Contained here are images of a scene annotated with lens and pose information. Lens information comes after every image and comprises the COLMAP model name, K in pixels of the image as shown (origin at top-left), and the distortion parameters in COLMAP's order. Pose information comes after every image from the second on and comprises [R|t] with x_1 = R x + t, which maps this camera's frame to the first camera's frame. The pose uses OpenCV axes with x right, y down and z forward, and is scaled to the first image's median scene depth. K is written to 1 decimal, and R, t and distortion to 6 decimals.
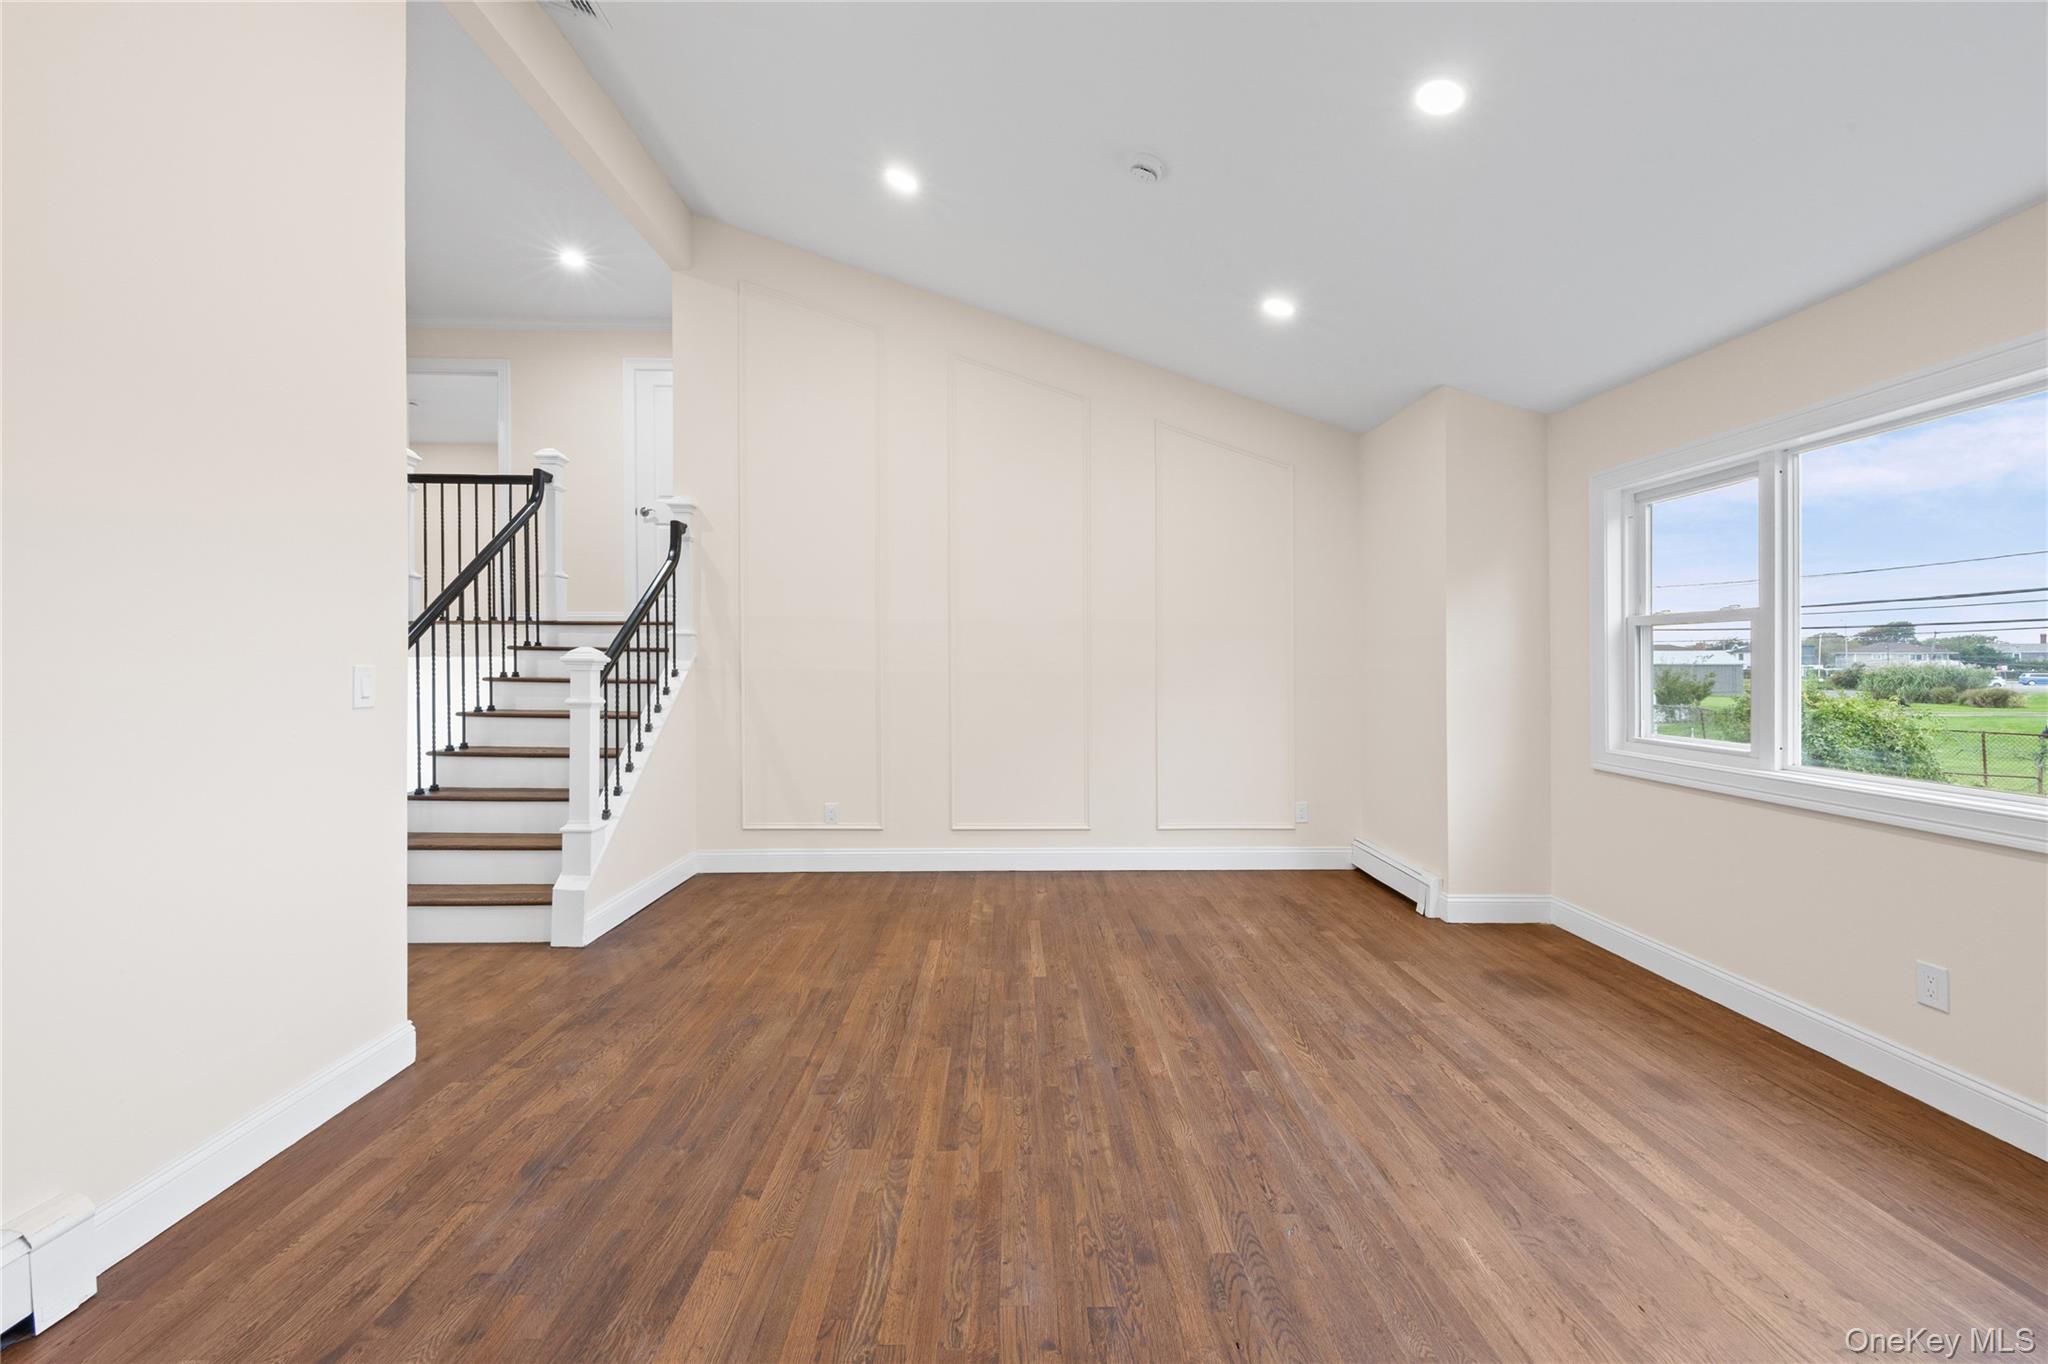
lens RADIAL K [[819.4, 0, 1031.0], [0, 819.4, 664.8], [0, 0, 1]] dist [0.001157, 0.000216]
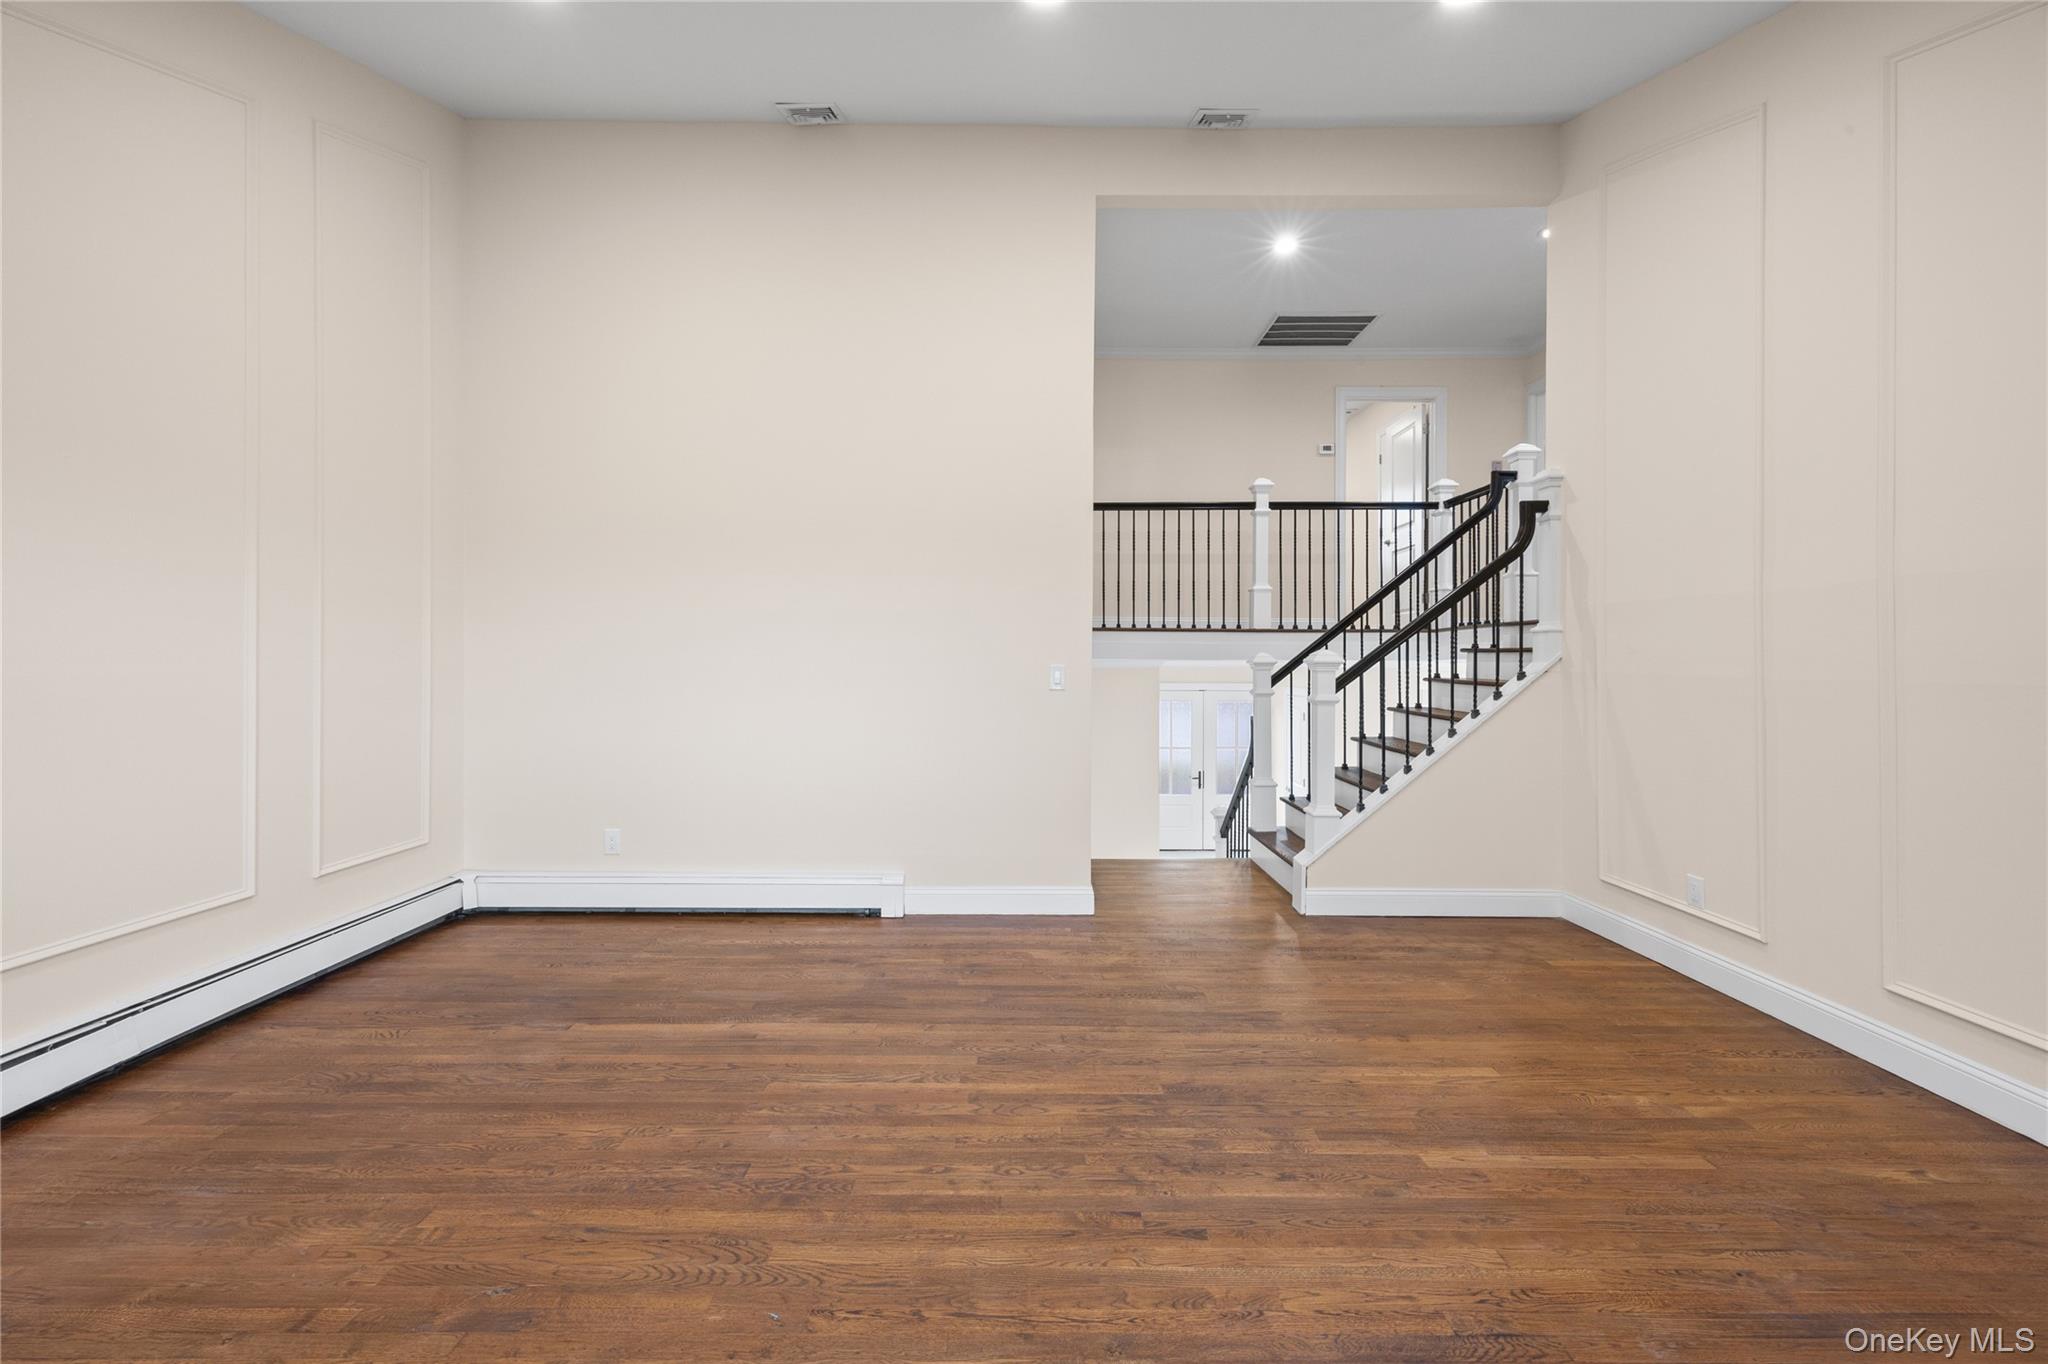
lens RADIAL K [[819.4, 0, 1027.6], [0, 819.4, 665.9], [0, 0, 1]] dist [0.001157, 0.000216]
pose [[-0.031652, 0.000199, -0.999499, 0.813337], [-0.005711, 0.999984, 0.000380, 0.003033], [0.999483, 0.005720, -0.031650, 0.895827]]
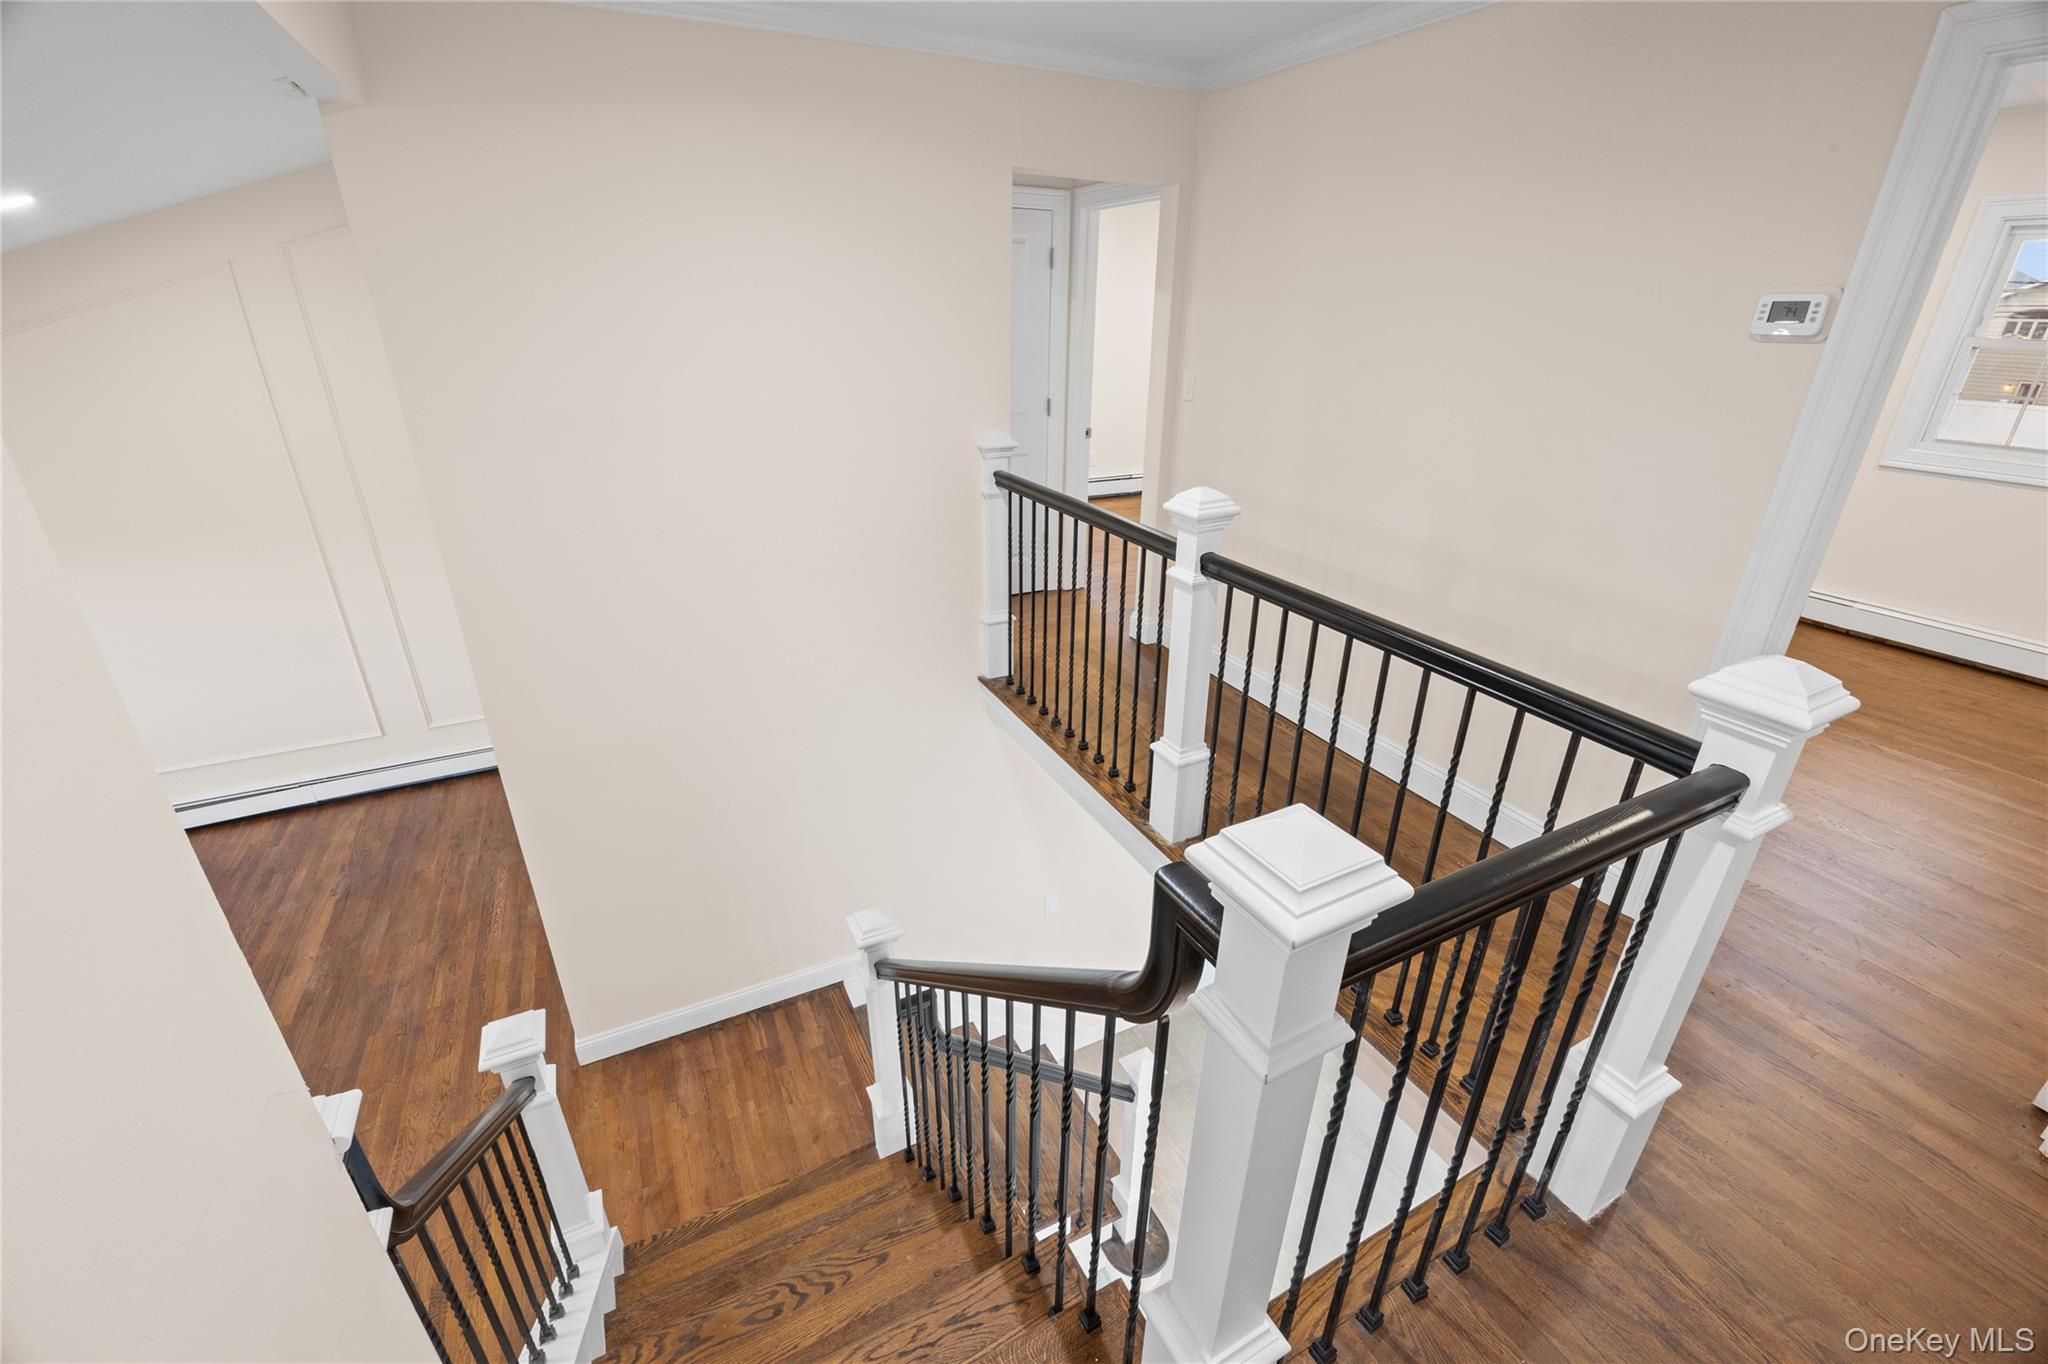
lens RADIAL K [[873.0, 0, 1020.7], [0, 873.0, 693.1], [0, 0, 1]] dist [-0.014232, 0.000547]
pose [[-0.911978, 0.170184, -0.373274, -0.968610], [-0.007415, 0.902907, 0.429772, -0.724263], [0.410172, 0.394710, -0.822170, 2.230333]]
